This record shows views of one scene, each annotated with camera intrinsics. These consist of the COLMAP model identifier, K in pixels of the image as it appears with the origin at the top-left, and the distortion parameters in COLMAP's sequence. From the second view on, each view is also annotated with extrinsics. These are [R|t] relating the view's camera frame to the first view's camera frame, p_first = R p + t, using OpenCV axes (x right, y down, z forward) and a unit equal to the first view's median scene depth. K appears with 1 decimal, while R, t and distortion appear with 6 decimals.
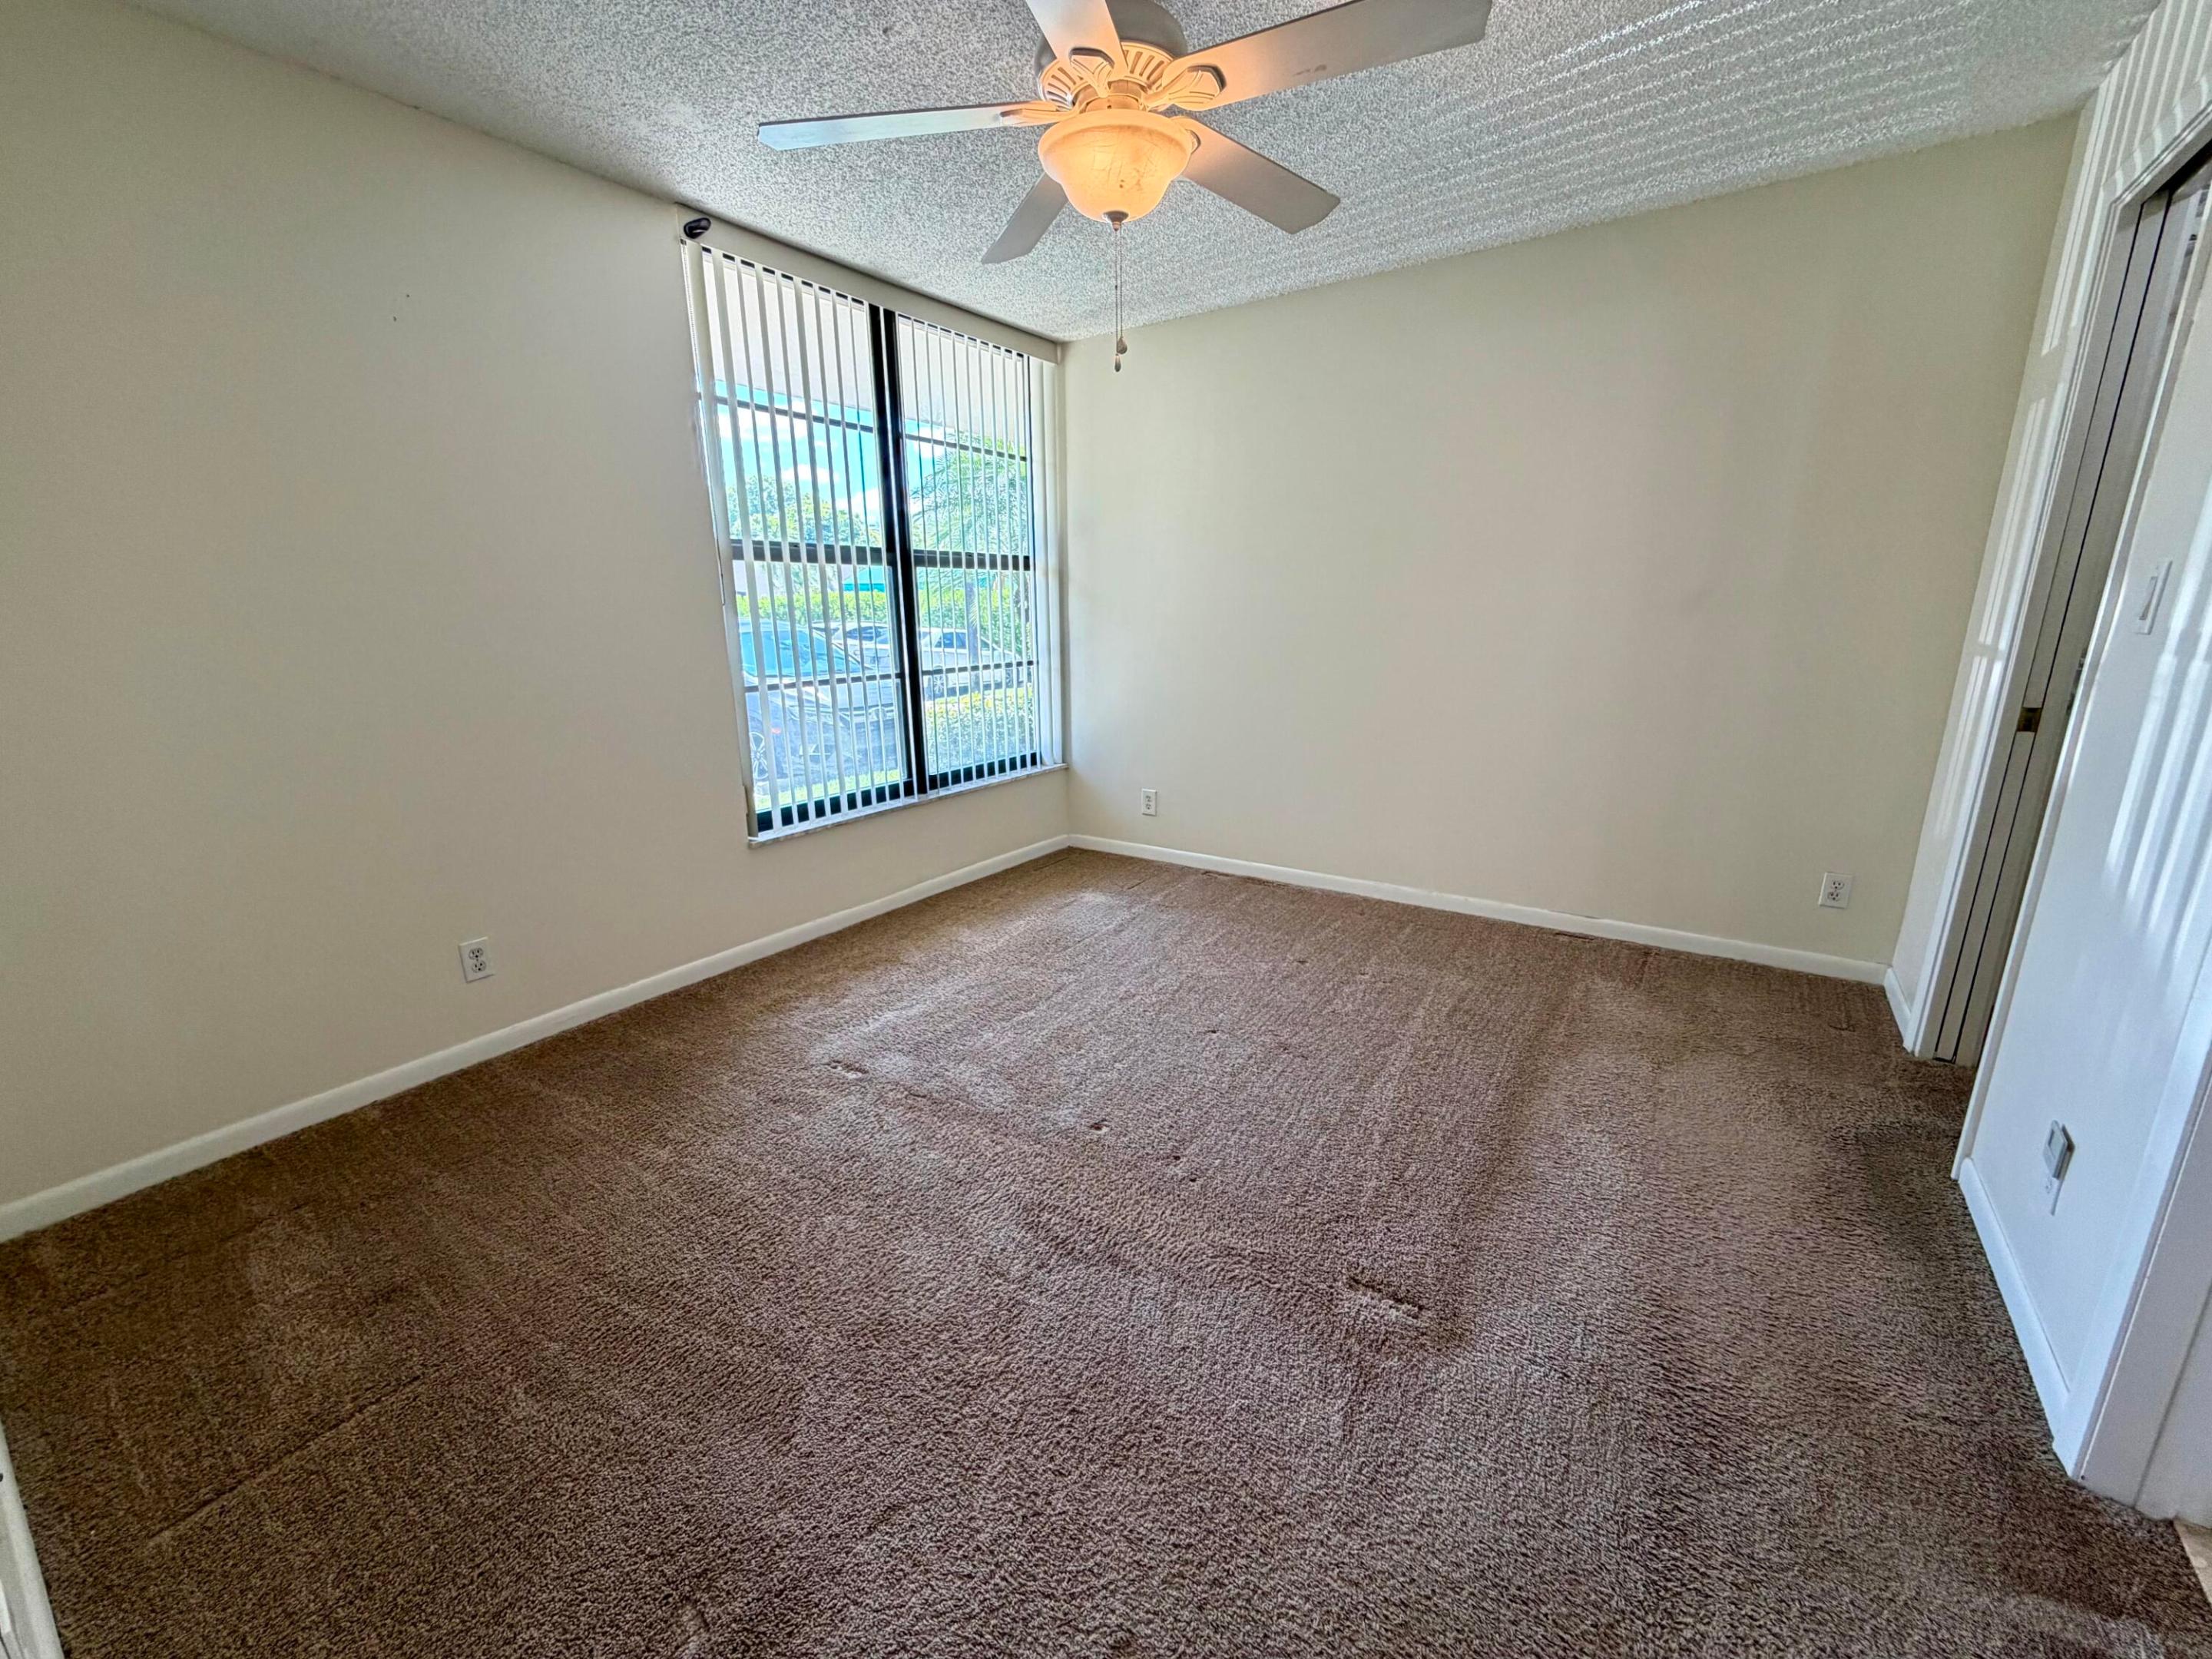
lens RADIAL K [[867.8, 0, 1106.0], [0, 867.8, 829.5], [0, 0, 1]] dist [0.000260, 0.000121]
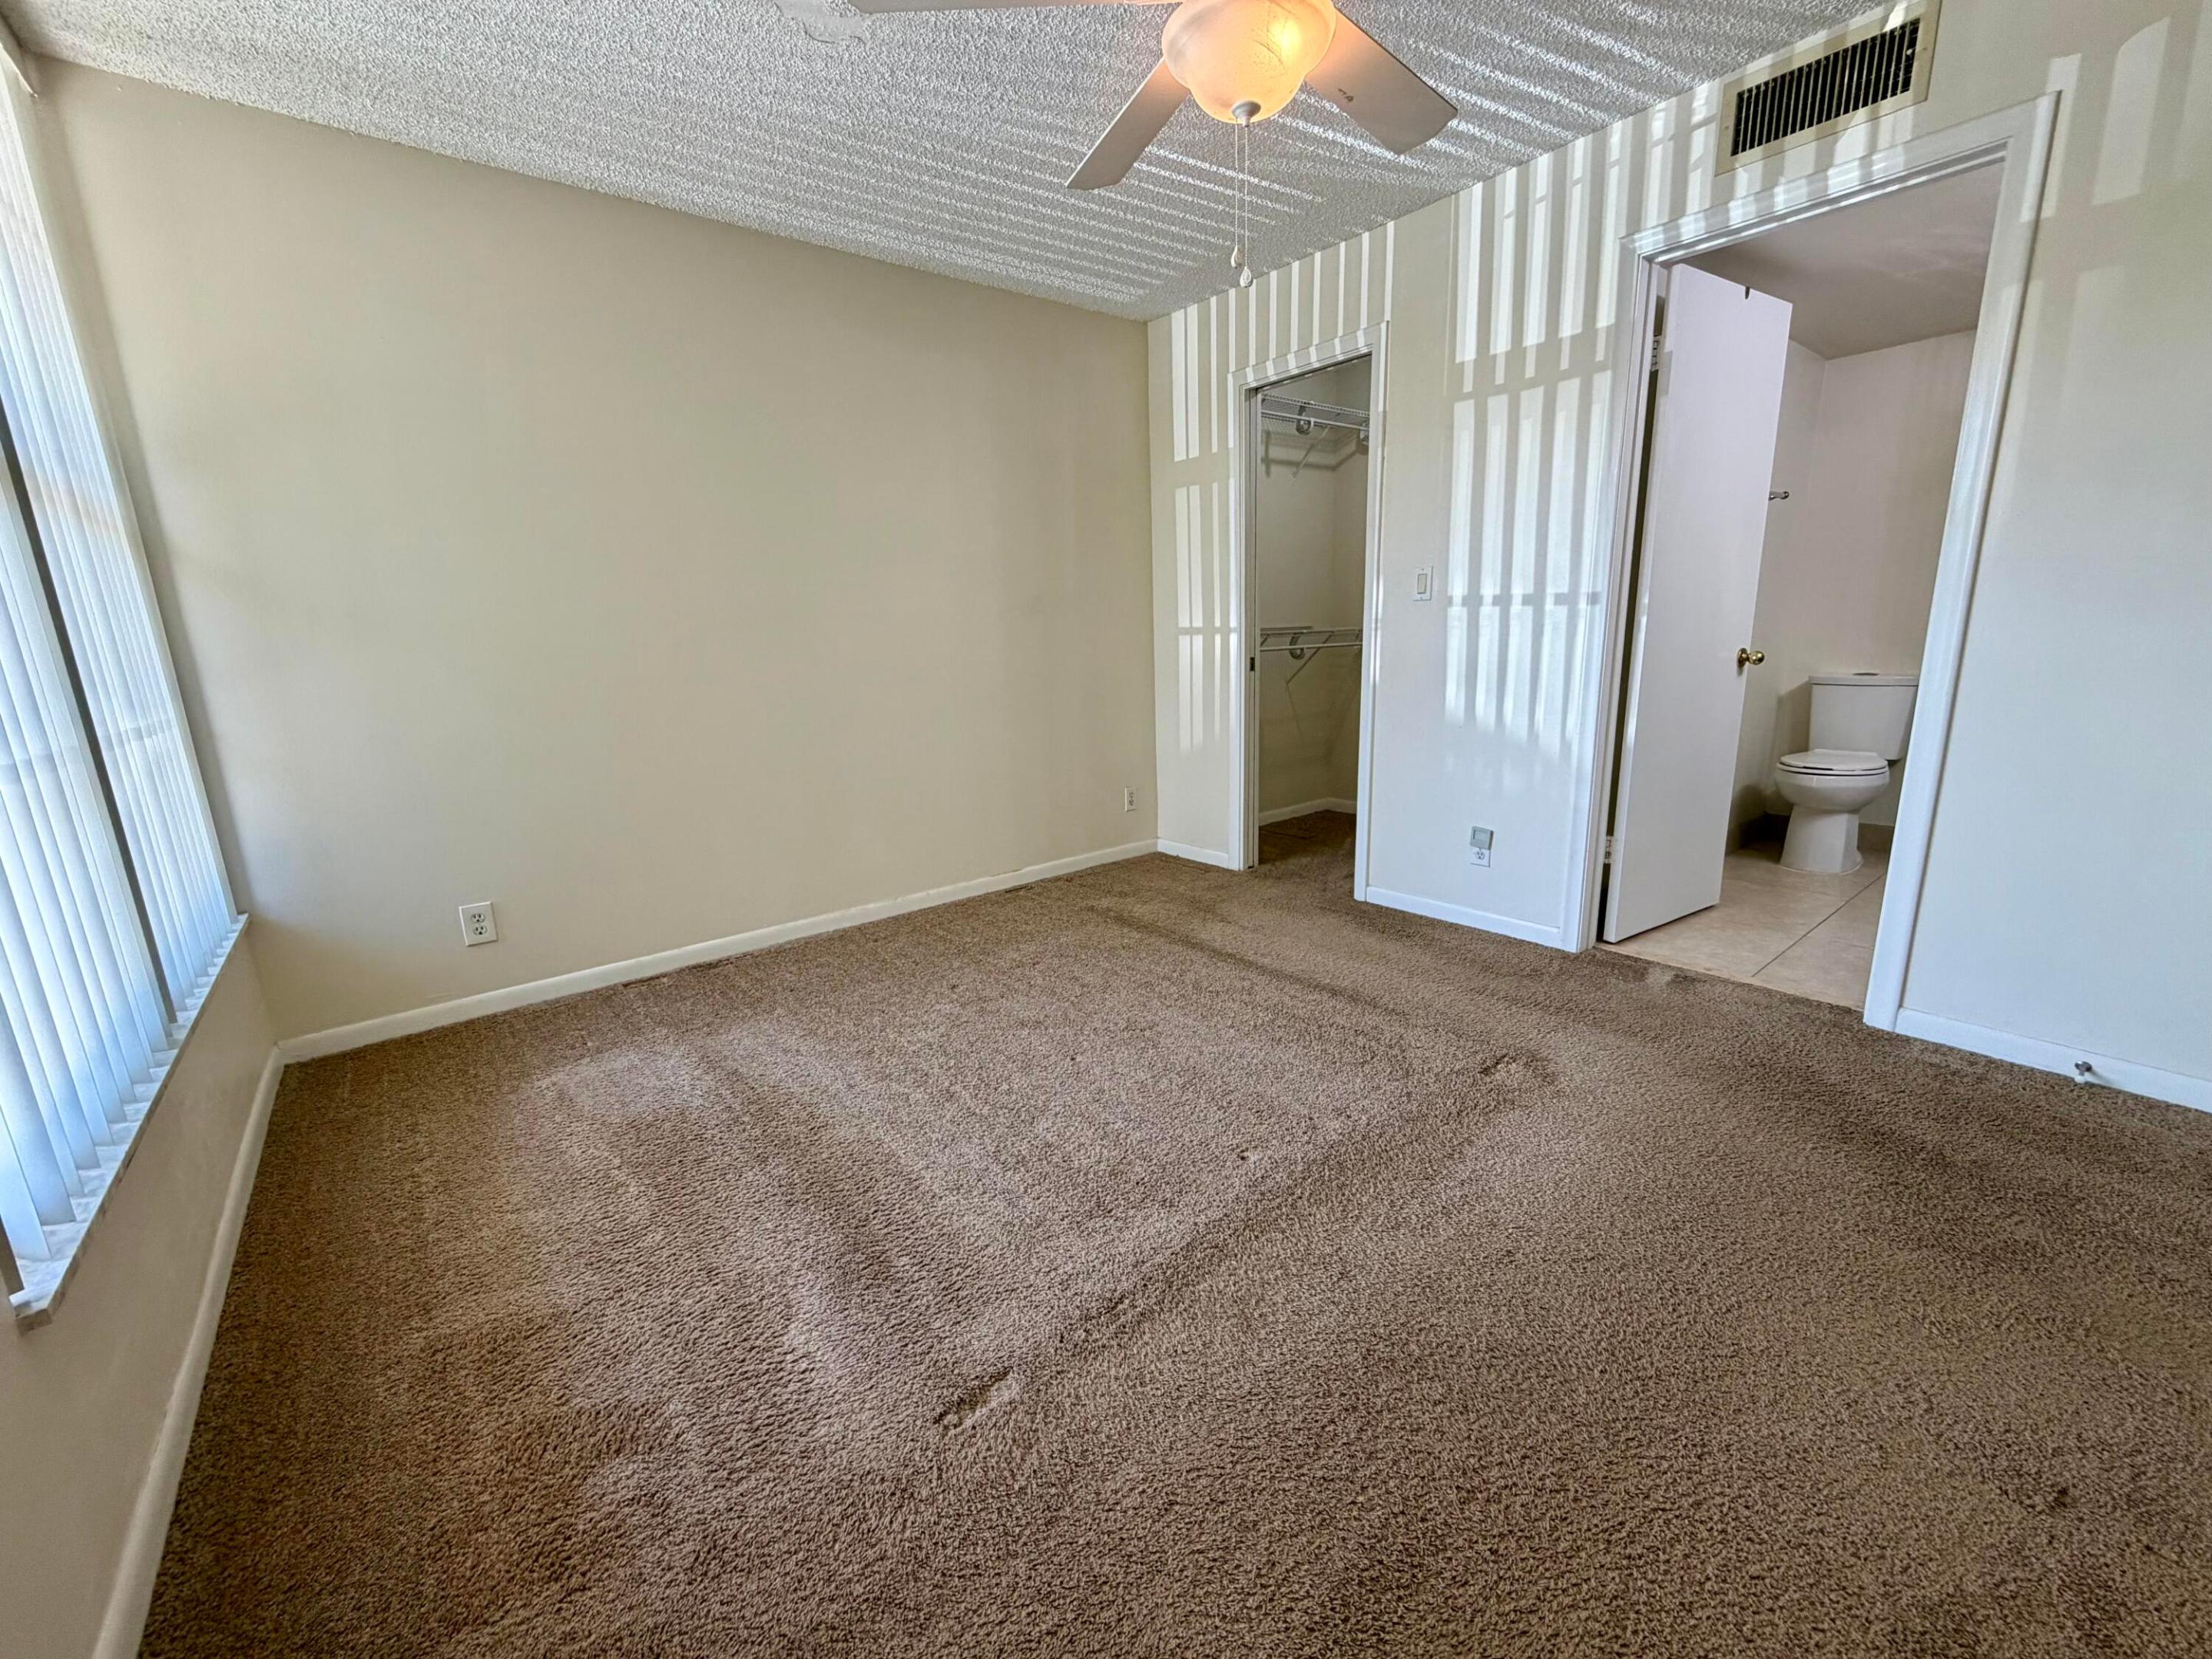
lens RADIAL K [[867.8, 0, 1106.0], [0, 867.8, 829.5], [0, 0, 1]] dist [0.000260, 0.000121]
pose [[0.292855, -0.211754, 0.932414, -0.523120], [0.265069, 0.954927, 0.133613, -0.081959], [-0.918681, 0.208025, 0.335785, 0.505622]]
